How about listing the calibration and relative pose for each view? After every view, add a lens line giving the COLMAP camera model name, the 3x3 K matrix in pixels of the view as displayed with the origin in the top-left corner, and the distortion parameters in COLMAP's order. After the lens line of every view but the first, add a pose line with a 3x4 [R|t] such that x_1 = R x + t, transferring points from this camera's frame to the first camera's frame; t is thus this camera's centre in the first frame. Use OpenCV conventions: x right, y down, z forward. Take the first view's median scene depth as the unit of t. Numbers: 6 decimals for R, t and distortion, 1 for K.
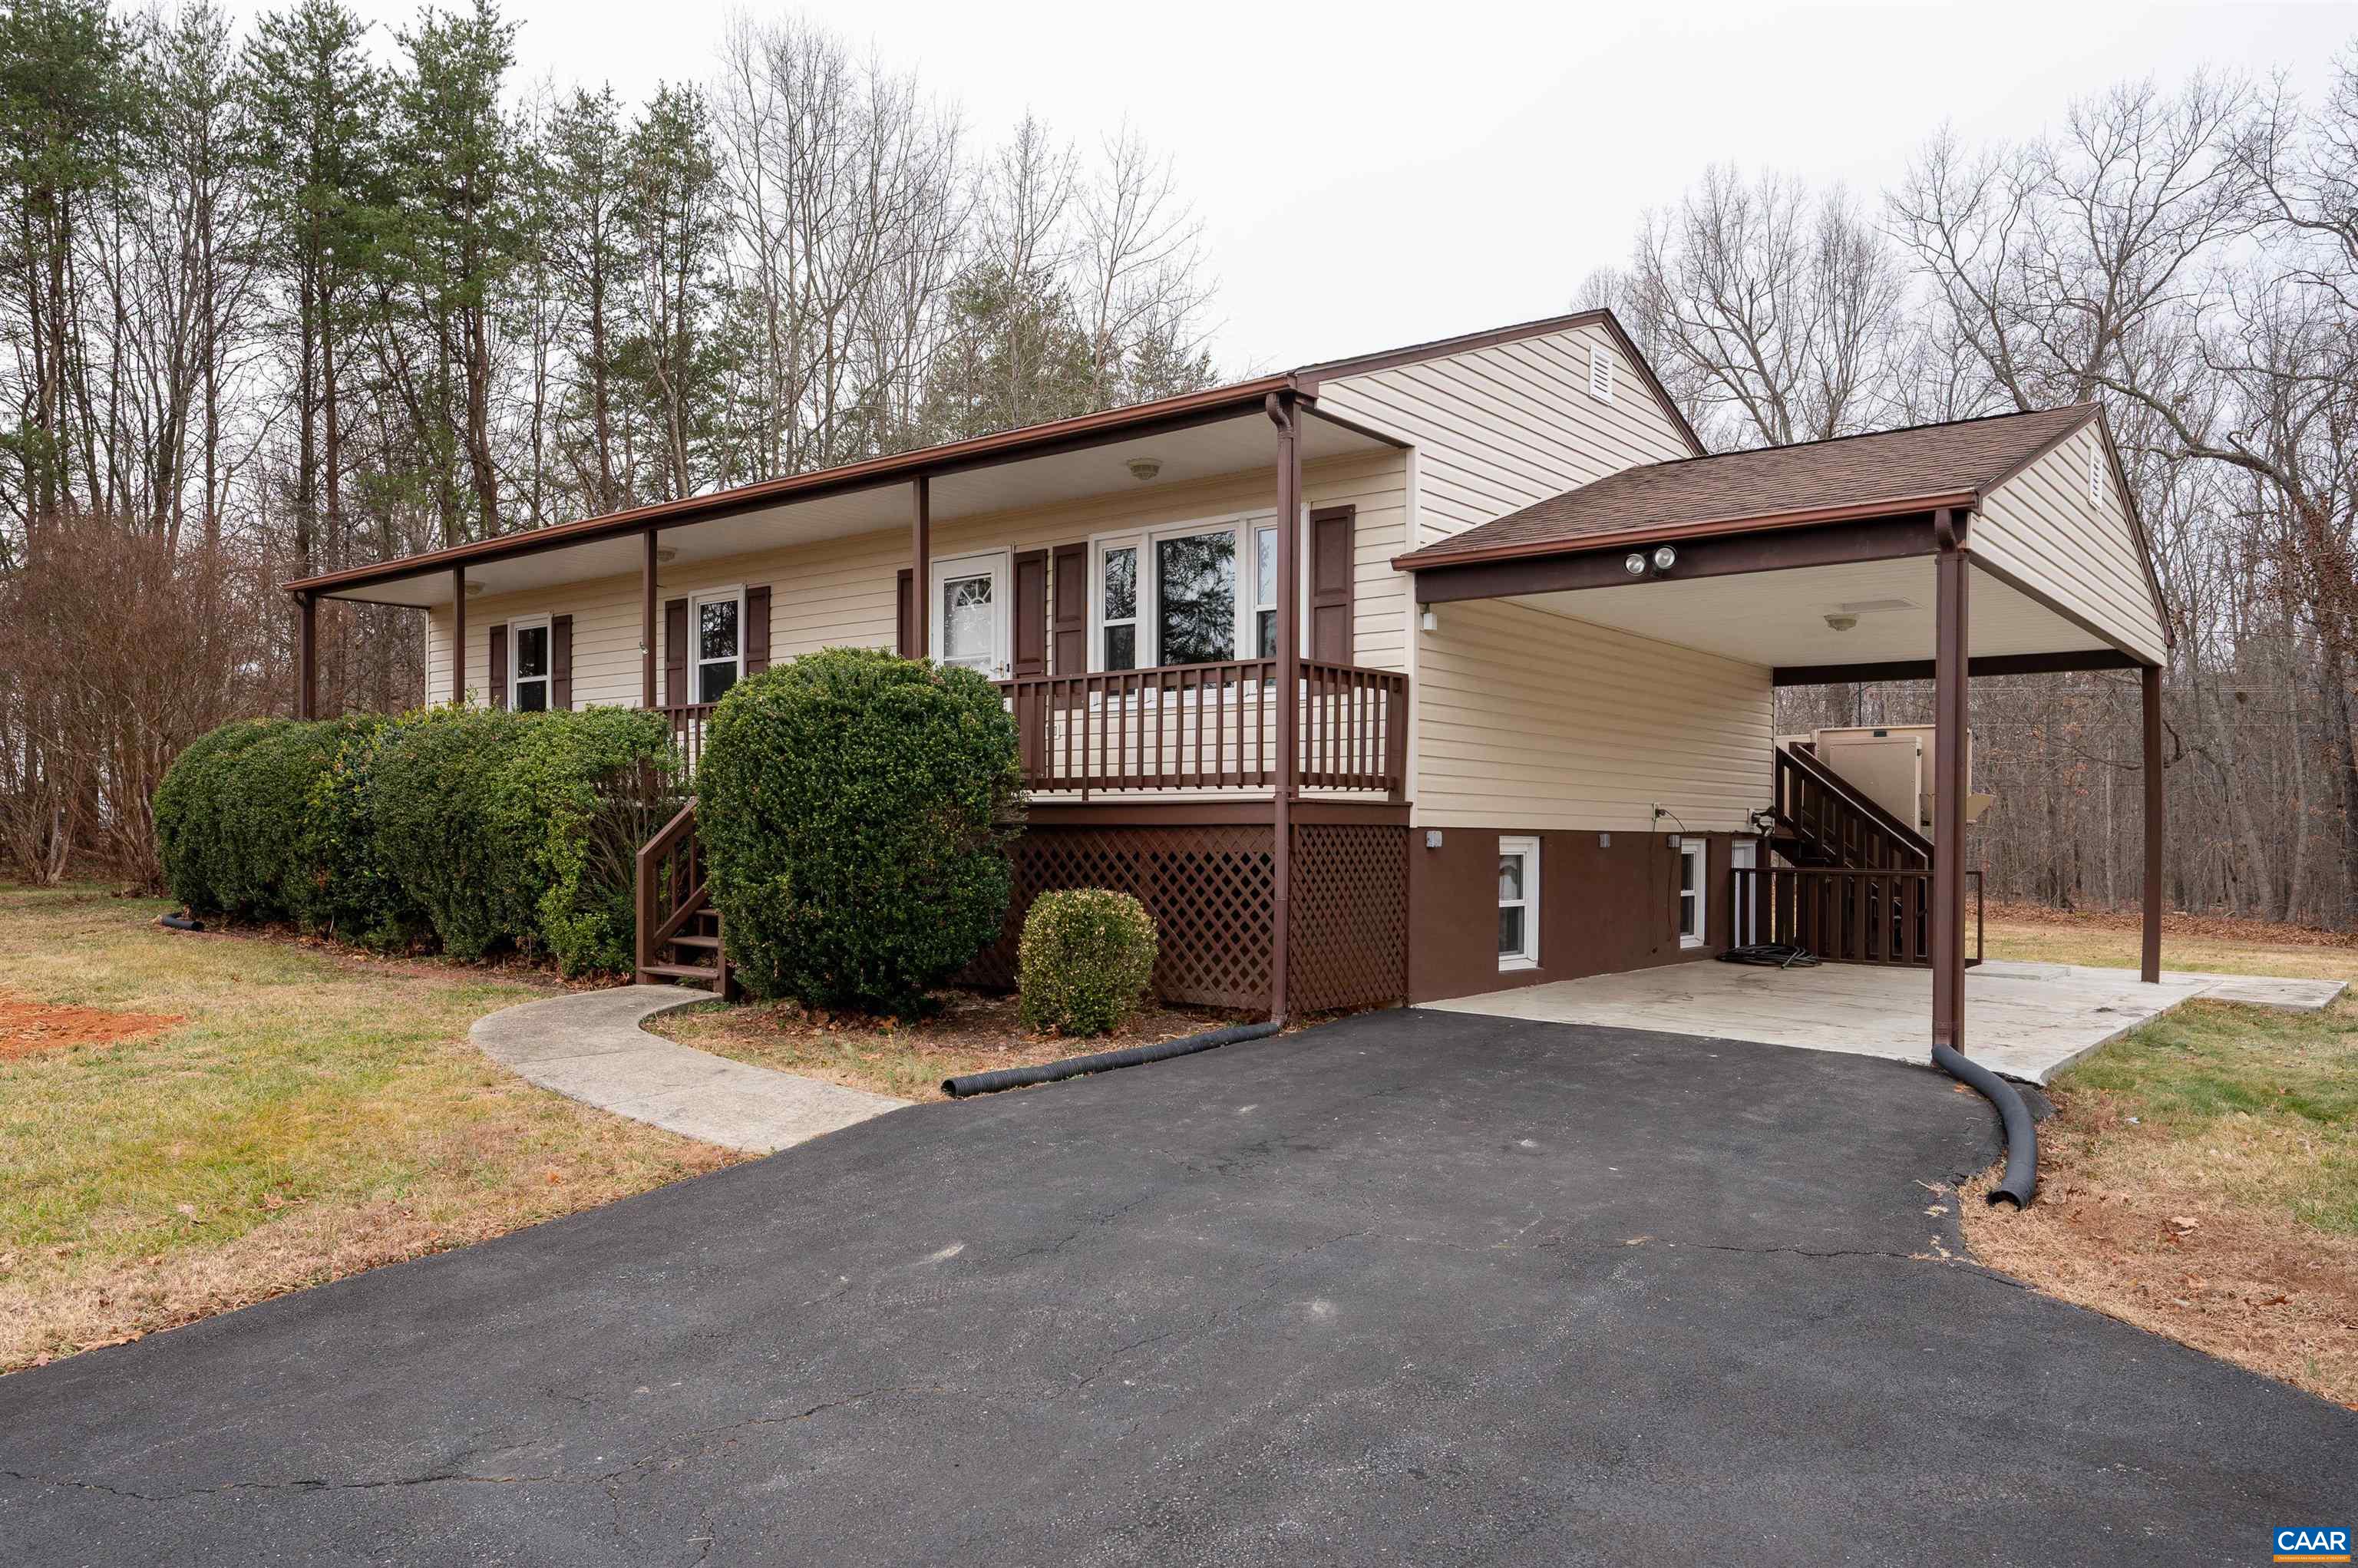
lens RADIAL K [[1528.4, 0, 1169.1], [0, 1528.4, 775.2], [0, 0, 1]] dist [-0.000214, 0.001675]
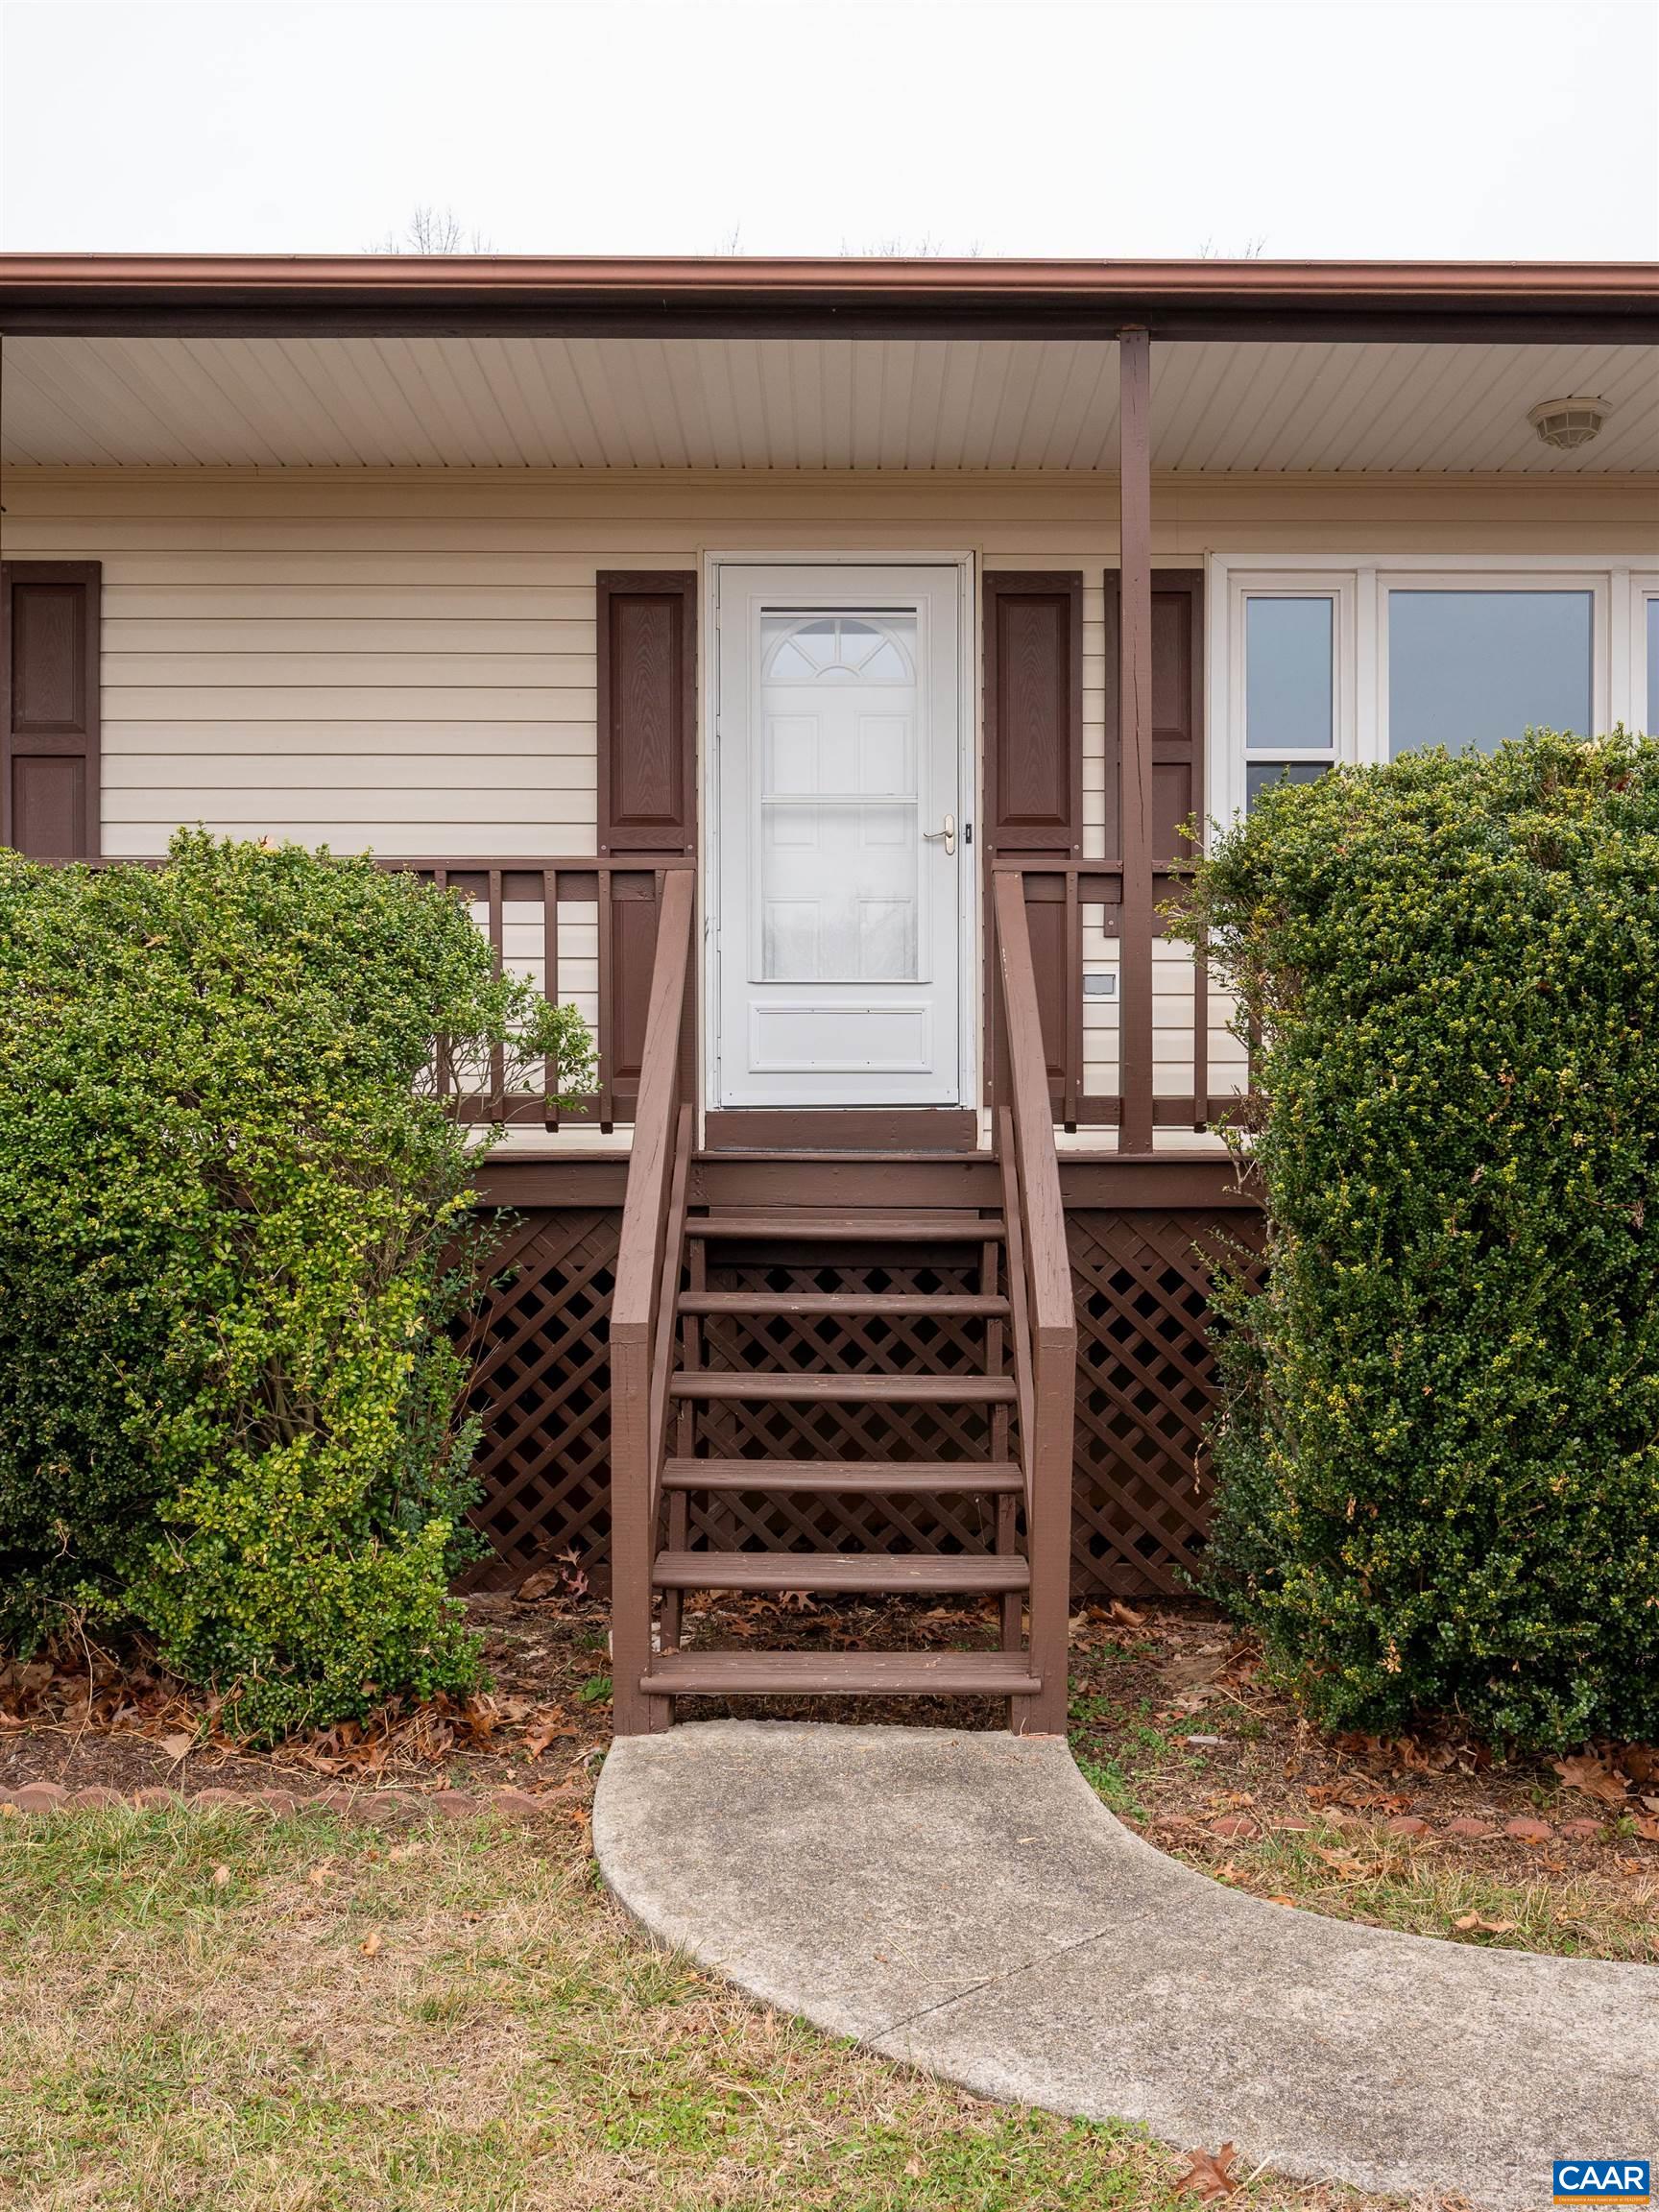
lens RADIAL K [[2156.9, 0, 832.8], [0, 2156.9, 1111.2], [0, 0, 1]] dist [-0.011476, 0.000000]
pose [[0.793509, 0.012822, 0.608423, -0.503038], [-0.017764, 0.999840, 0.002097, 0.006926], [-0.608299, -0.012473, 0.793610, 0.546076]]
